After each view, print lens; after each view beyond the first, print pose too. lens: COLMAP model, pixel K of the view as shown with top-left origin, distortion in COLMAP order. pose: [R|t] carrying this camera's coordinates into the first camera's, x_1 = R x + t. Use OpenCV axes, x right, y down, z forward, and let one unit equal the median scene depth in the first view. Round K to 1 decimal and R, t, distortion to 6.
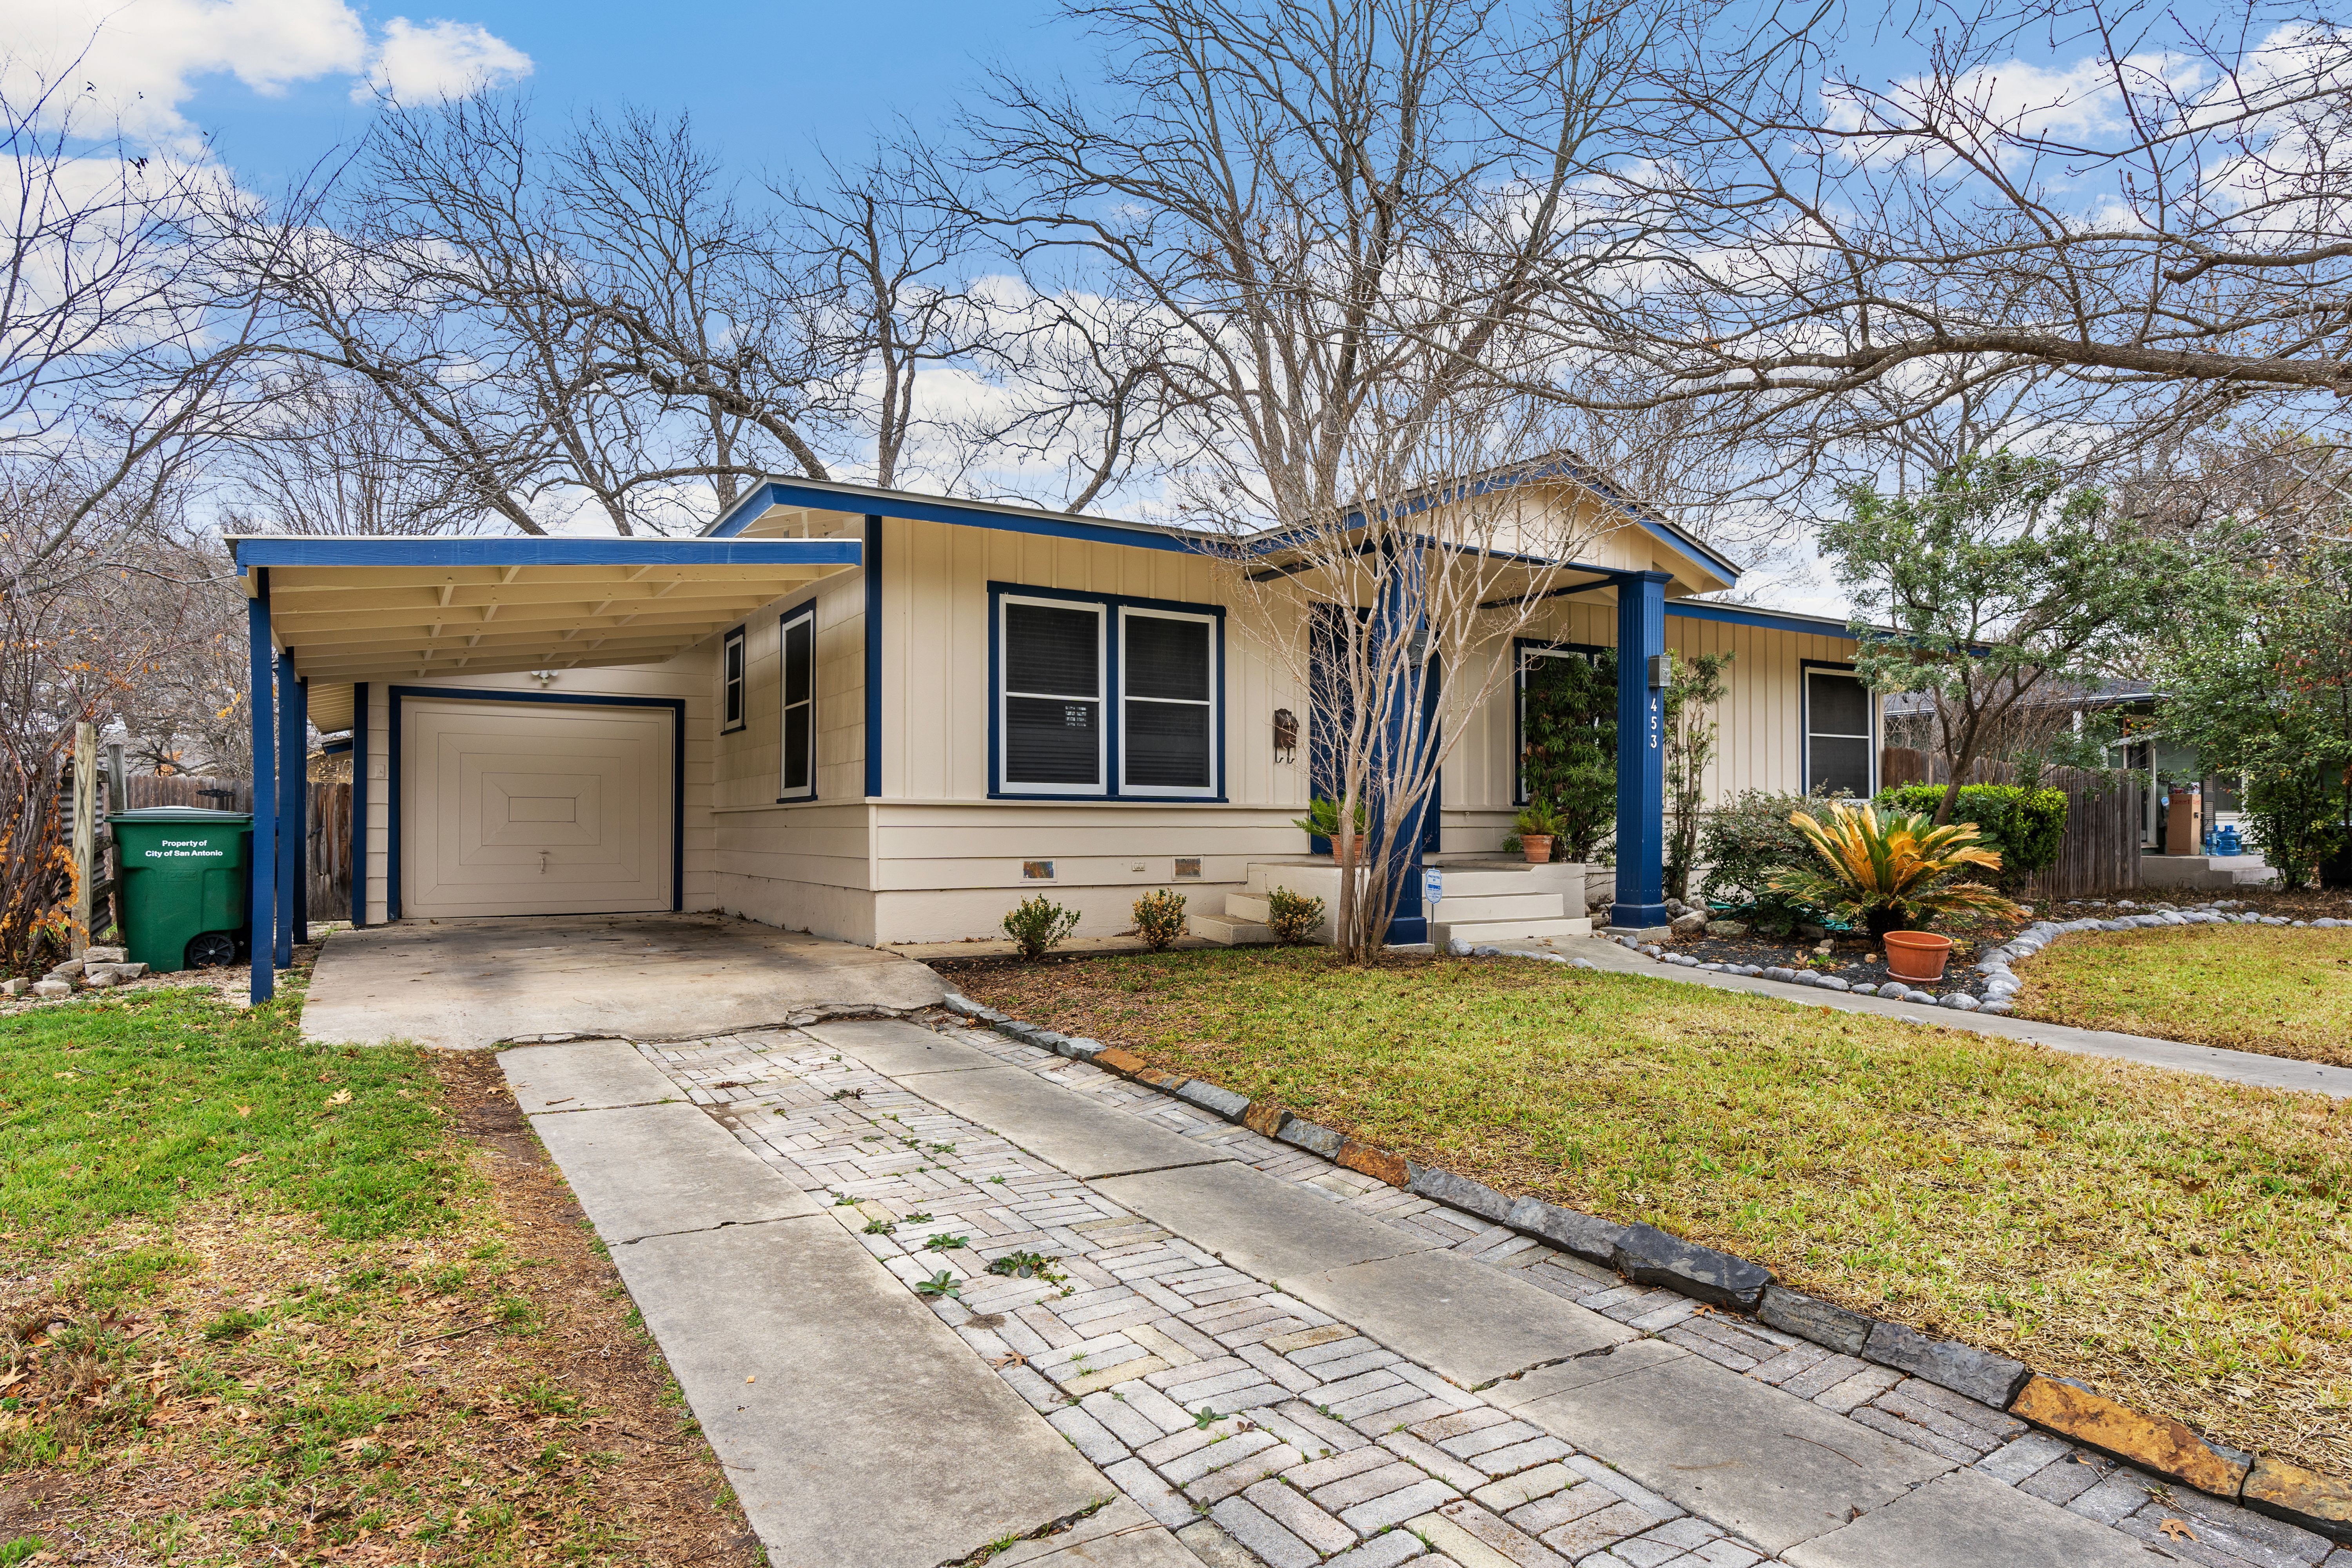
lens RADIAL K [[1277.0, 0, 1170.4], [0, 1277.0, 819.0], [0, 0, 1]] dist [0.001832, 0.000143]
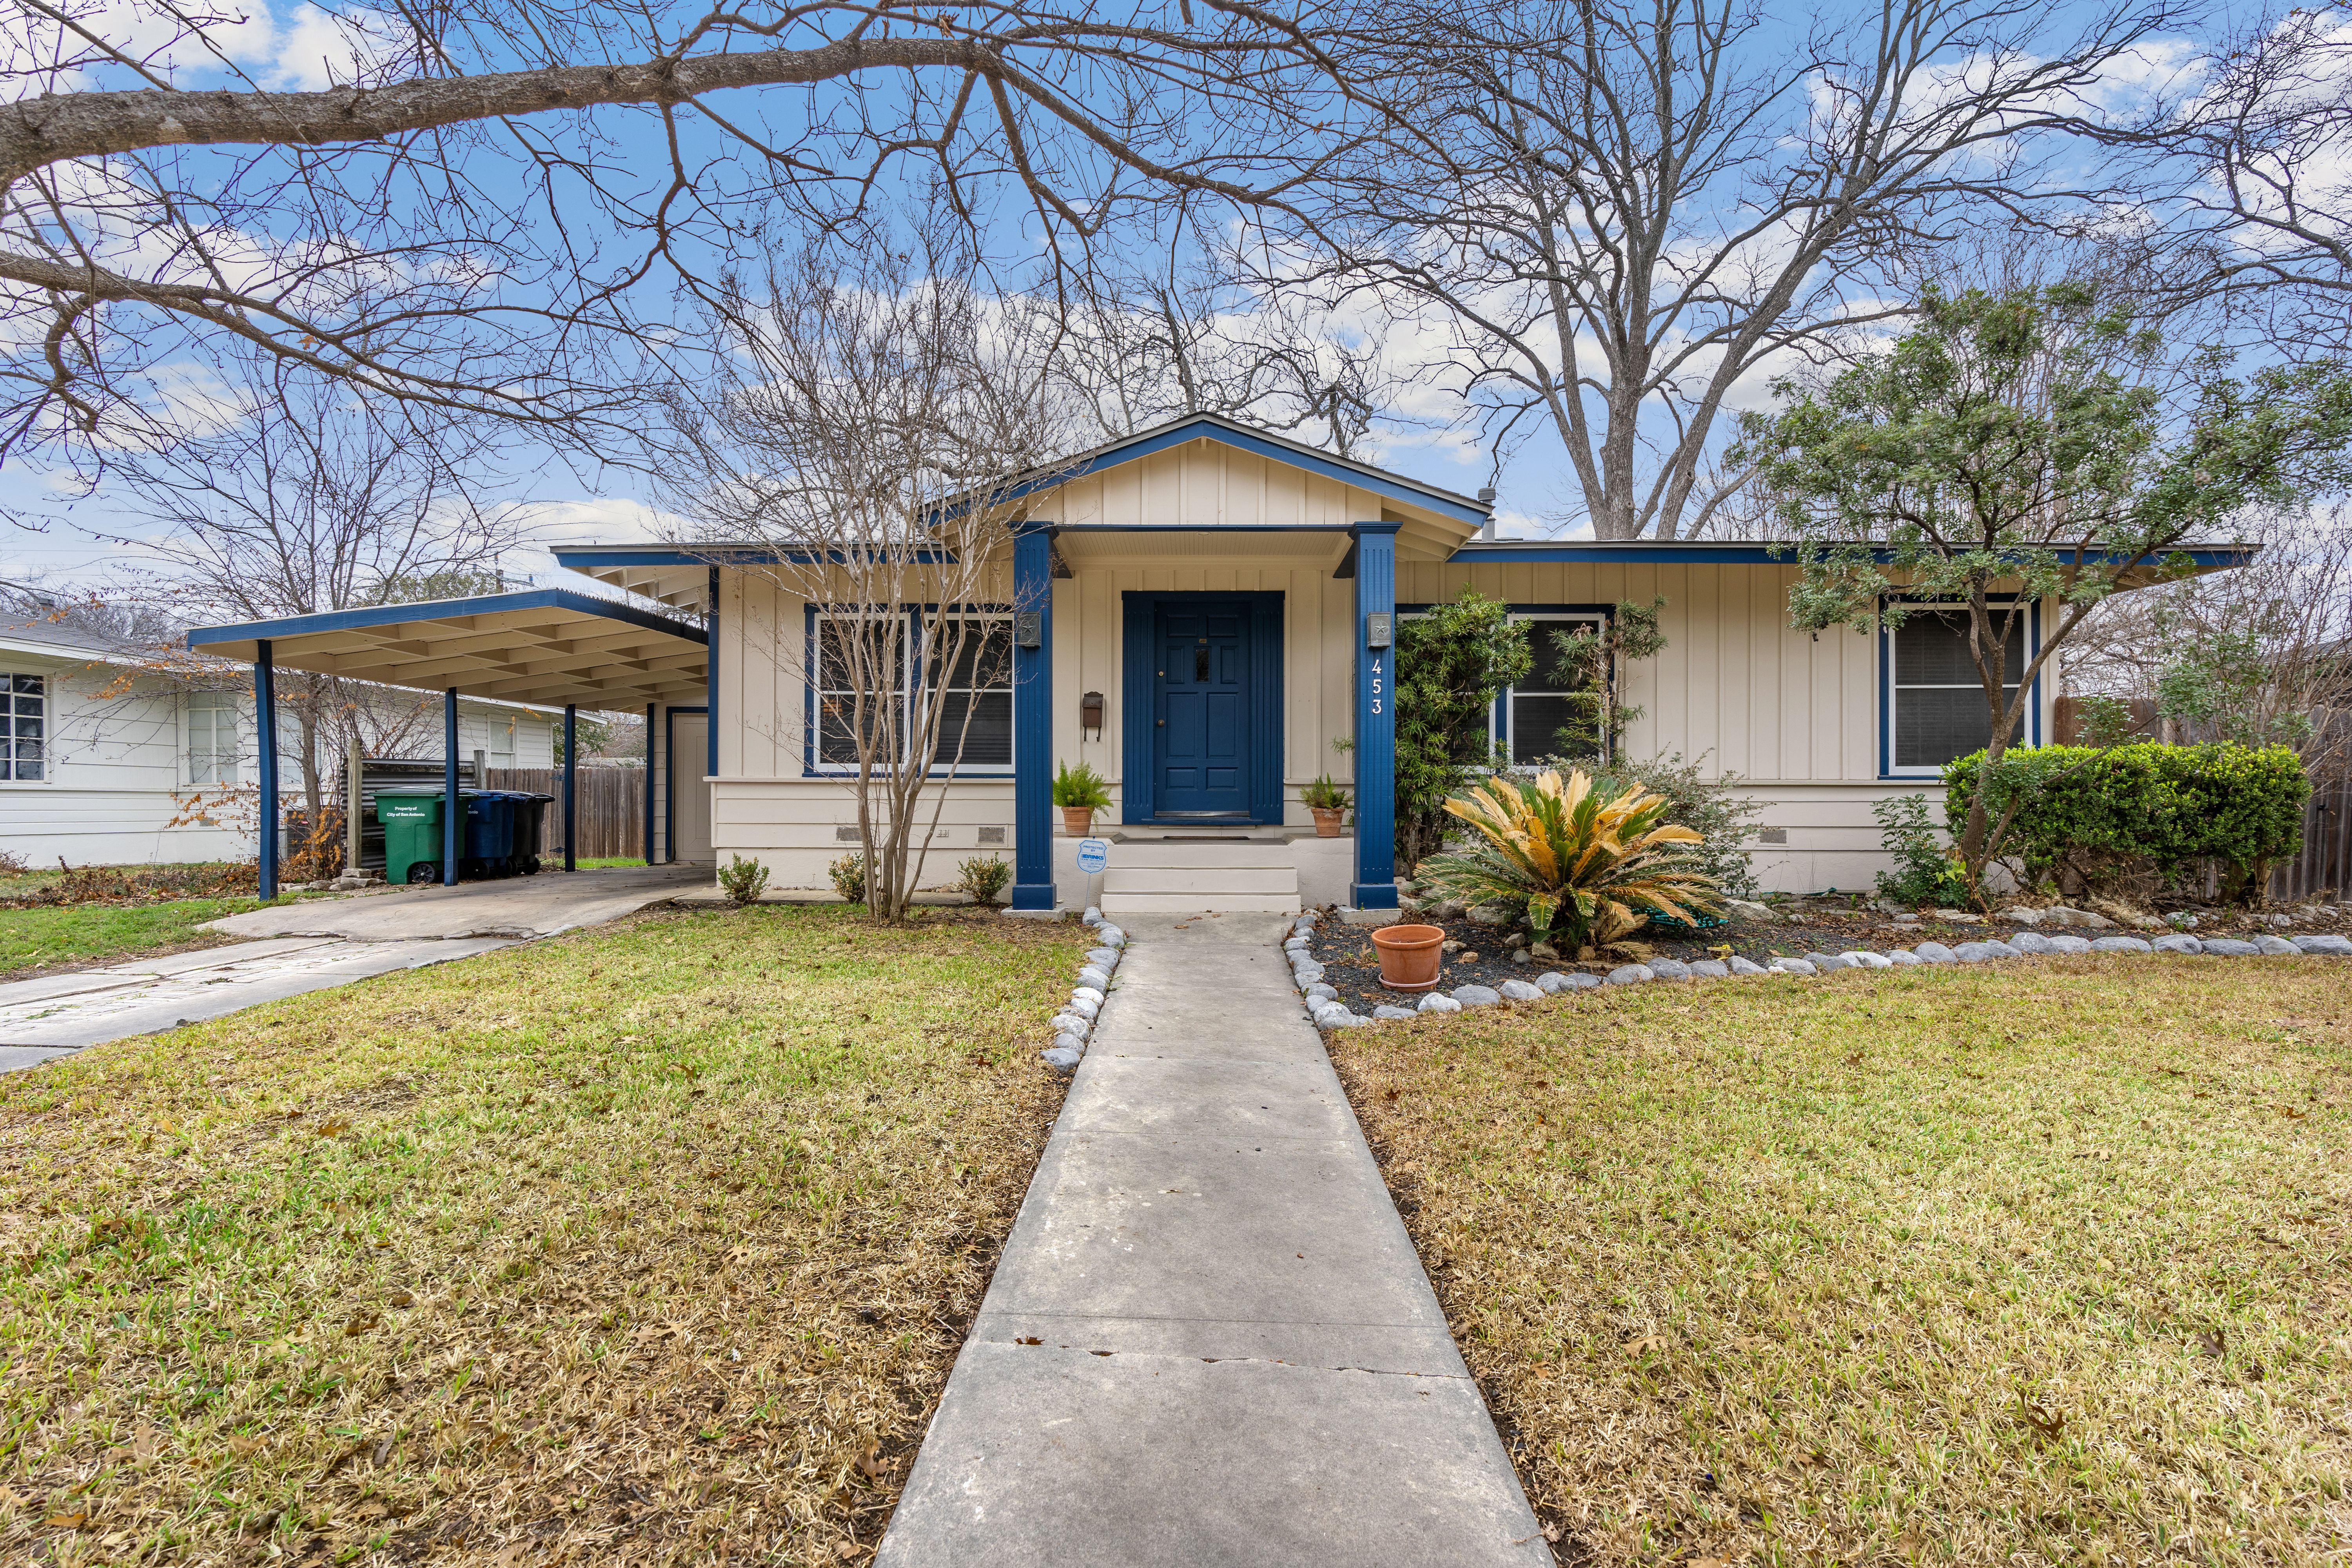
lens RADIAL K [[1053.8, 0, 1178.2], [0, 1053.8, 812.6], [0, 0, 1]] dist [0.000485, 0.000412]
pose [[0.852714, 0.005917, -0.522345, 0.652885], [0.001913, 0.999894, 0.014449, 0.004541], [0.522375, -0.013320, 0.852612, 0.275588]]
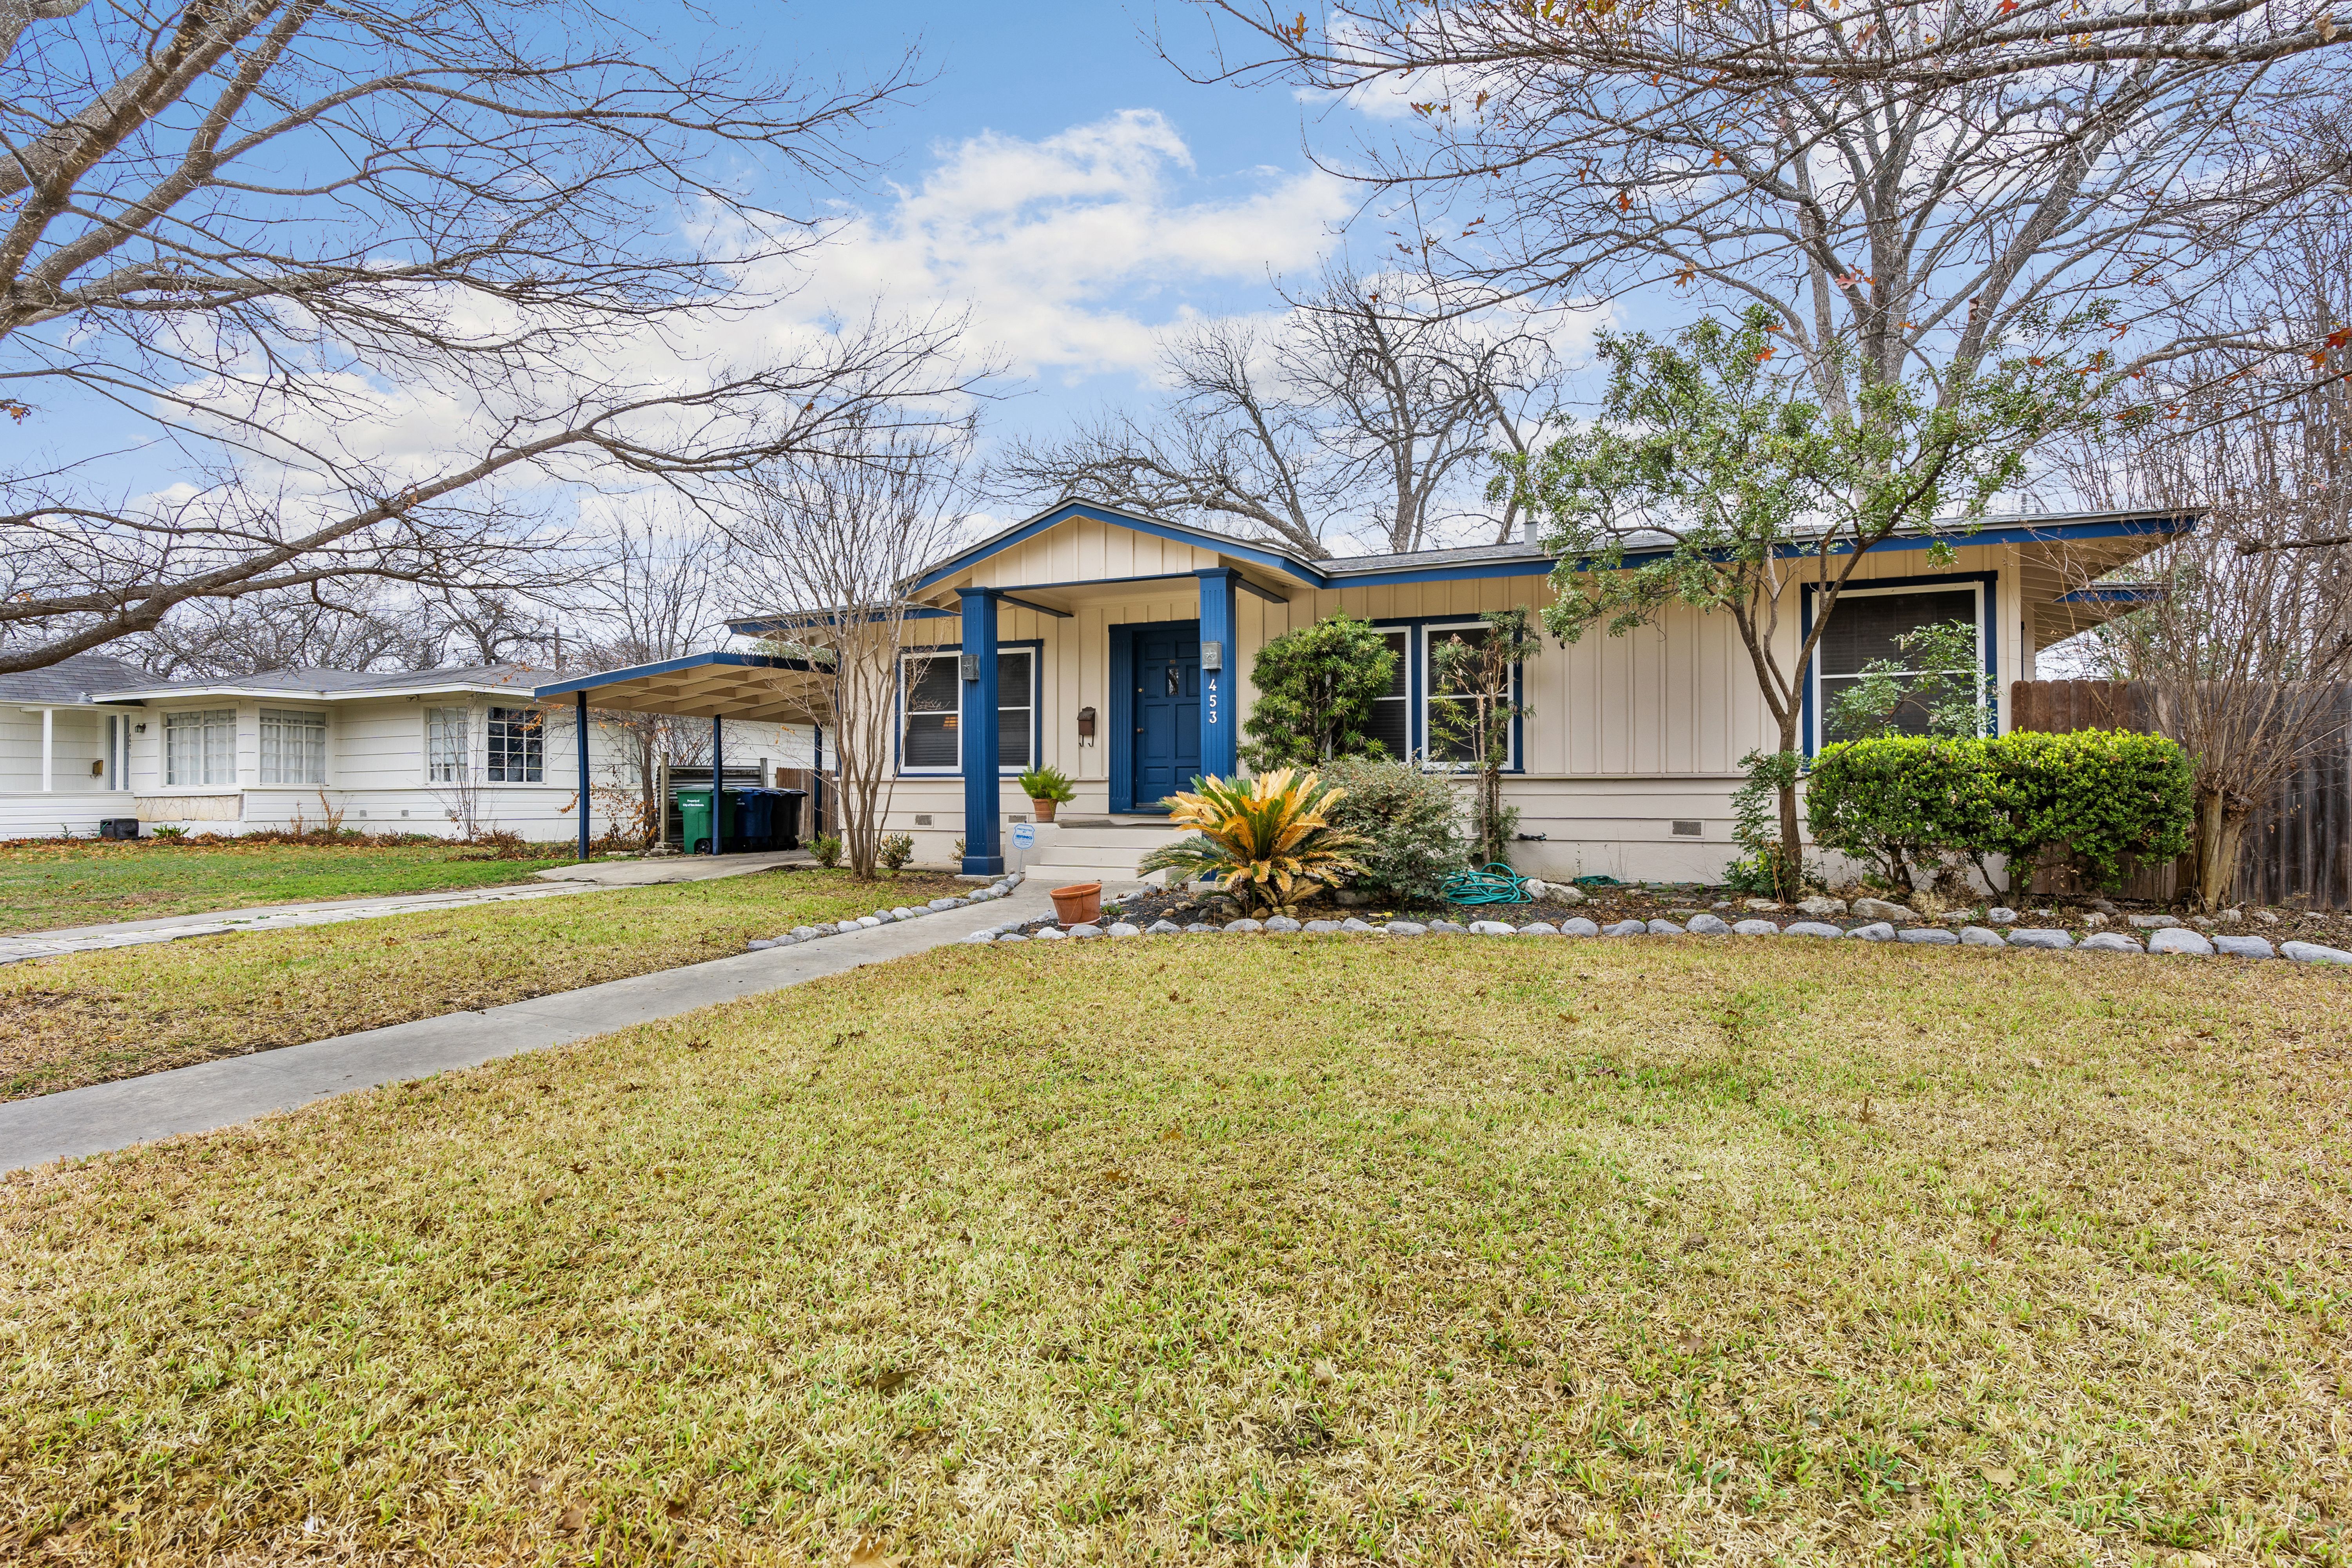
lens RADIAL K [[1097.7, 0, 1198.5], [0, 1097.7, 792.2], [0, 0, 1]] dist [0.000732, 0.000700]
pose [[0.608151, -0.003504, -0.793813, 1.140230], [0.003895, 0.999991, -0.001431, 0.007216], [0.793811, -0.002222, 0.608160, 0.396651]]
